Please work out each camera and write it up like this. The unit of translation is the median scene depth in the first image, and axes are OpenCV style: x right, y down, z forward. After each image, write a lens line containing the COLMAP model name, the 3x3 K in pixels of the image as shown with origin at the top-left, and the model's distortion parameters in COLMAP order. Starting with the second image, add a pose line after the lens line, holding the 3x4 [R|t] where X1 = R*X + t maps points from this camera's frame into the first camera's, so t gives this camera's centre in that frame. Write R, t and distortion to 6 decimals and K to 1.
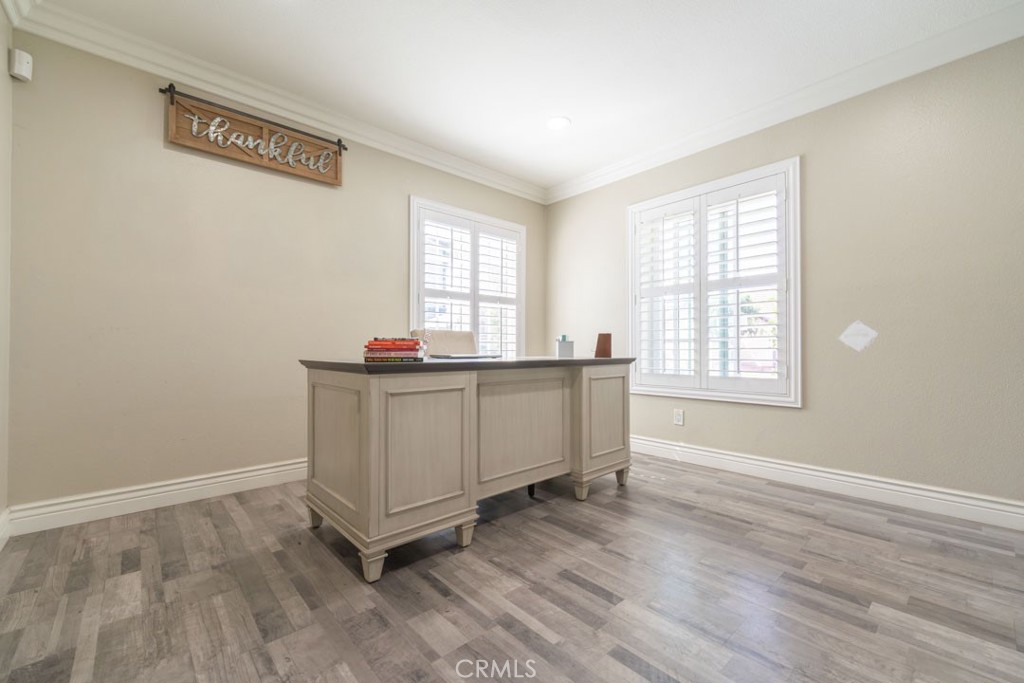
lens RADIAL K [[423.1, 0, 515.0], [0, 423.1, 344.4], [0, 0, 1]] dist [-0.004626, 0.001759]
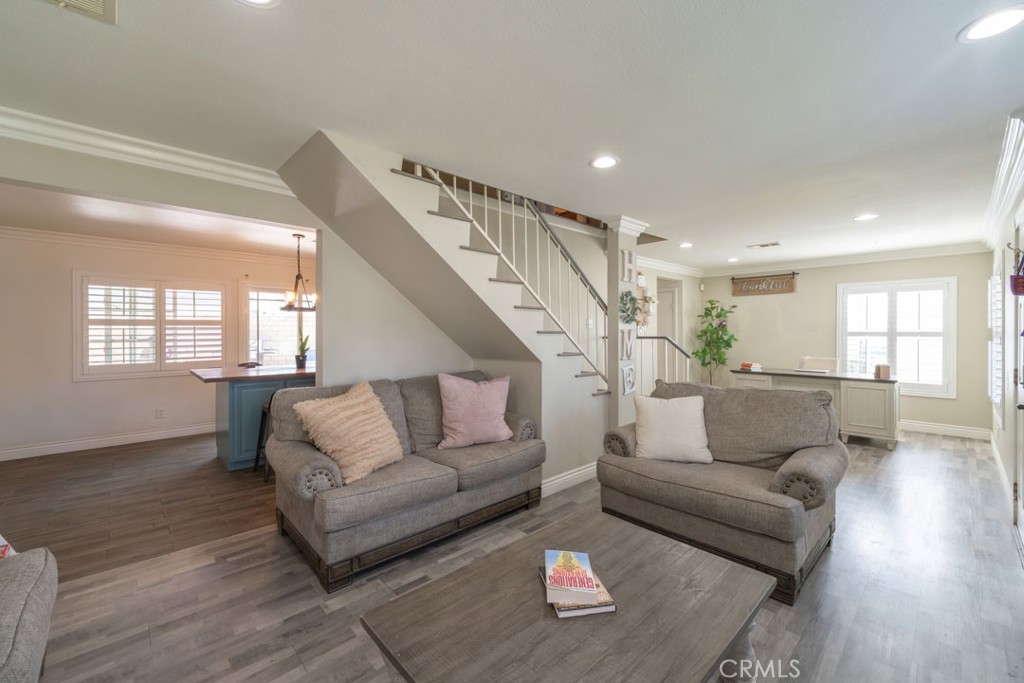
lens RADIAL K [[423.1, 0, 510.2], [0, 423.1, 334.7], [0, 0, 1]] dist [-0.004626, 0.001759]
pose [[0.019766, 0.010080, -0.999754, 2.224984], [0.017690, 0.999789, 0.010430, -0.229452], [0.999648, -0.017891, 0.019583, -0.711997]]
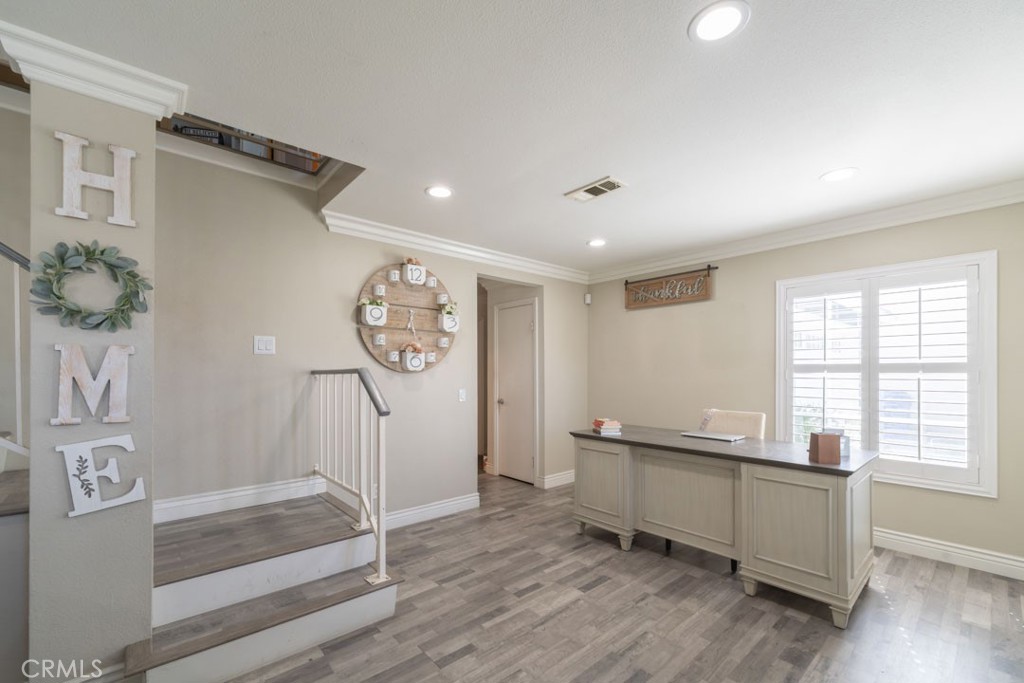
lens RADIAL K [[423.1, 0, 505.9], [0, 423.1, 371.6], [0, 0, 1]] dist [-0.004626, 0.001759]
pose [[-0.027715, 0.000482, -0.999616, 1.173402], [0.014213, 0.999899, 0.000088, -0.174591], [0.999515, -0.014205, -0.027719, 0.444483]]
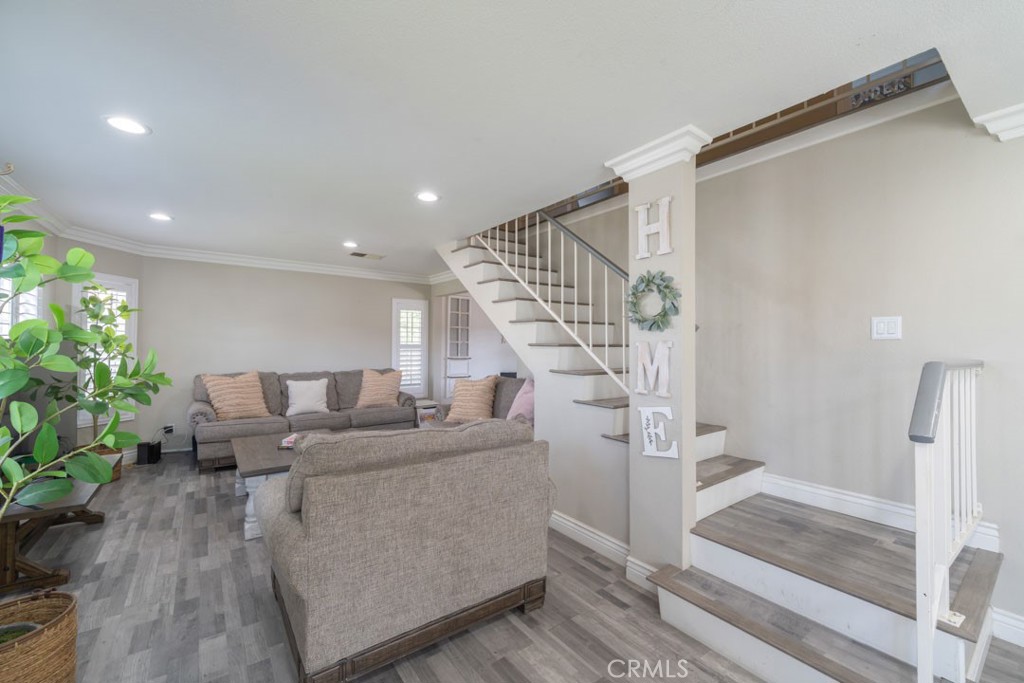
lens RADIAL K [[423.1, 0, 516.0], [0, 423.1, 340.4], [0, 0, 1]] dist [-0.004626, 0.001759]
pose [[-0.995081, -0.002702, 0.099030, 0.753685], [-0.005381, 0.999626, -0.026797, -0.199464], [-0.098921, -0.027198, -0.994724, 0.766345]]
